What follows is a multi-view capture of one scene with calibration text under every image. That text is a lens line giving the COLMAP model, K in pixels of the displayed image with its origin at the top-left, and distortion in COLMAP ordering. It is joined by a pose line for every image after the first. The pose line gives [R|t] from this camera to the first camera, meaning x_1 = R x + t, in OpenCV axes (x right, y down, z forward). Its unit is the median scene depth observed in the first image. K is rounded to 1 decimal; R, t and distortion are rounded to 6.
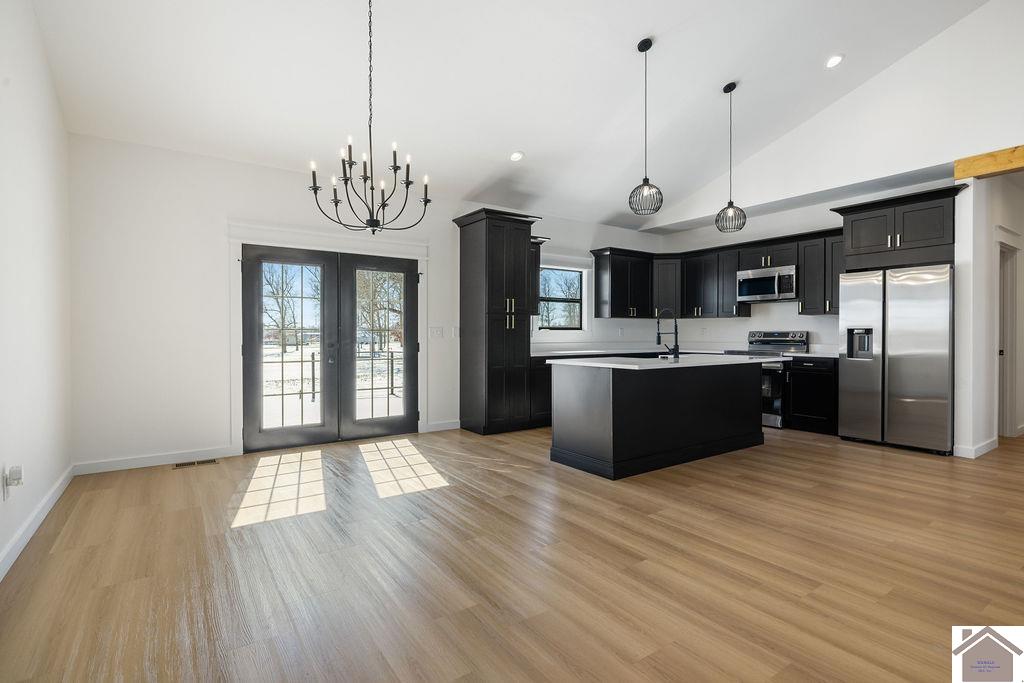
lens RADIAL K [[494.2, 0, 513.3], [0, 494.2, 339.0], [0, 0, 1]] dist [-0.001366, 0.000636]
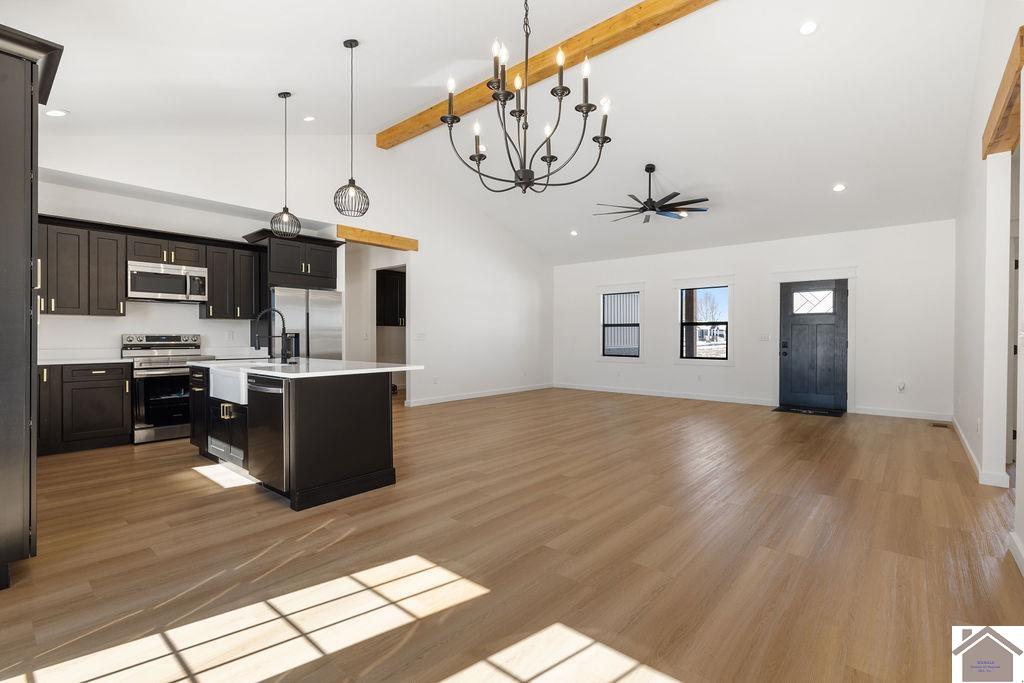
lens RADIAL K [[468.0, 0, 516.1], [0, 468.0, 340.2], [0, 0, 1]] dist [-0.003611, 0.001095]
pose [[-0.253438, -0.004933, 0.967339, -0.557552], [0.009078, 0.999931, 0.007477, -0.006744], [-0.967309, 0.010677, -0.253375, 0.715388]]
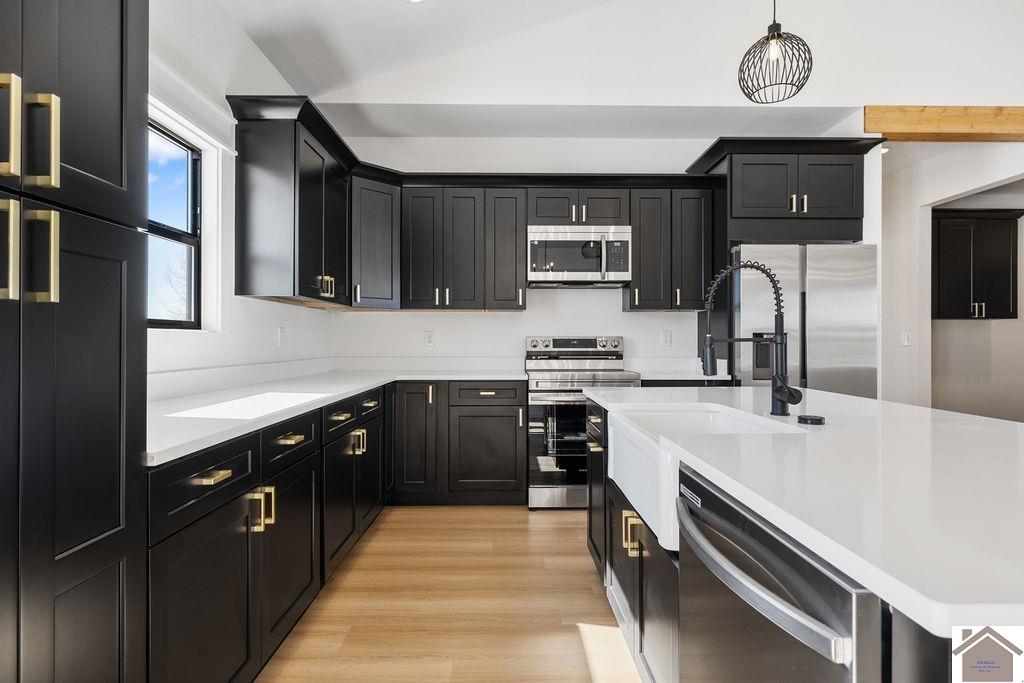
lens RADIAL K [[545.2, 0, 514.7], [0, 545.2, 343.6], [0, 0, 1]] dist [0.000803, -0.001583]
pose [[0.557510, -0.002509, 0.830167, -0.059289], [0.007059, 0.999974, -0.001718, -0.008342], [-0.830141, 0.006818, 0.557513, 0.842187]]
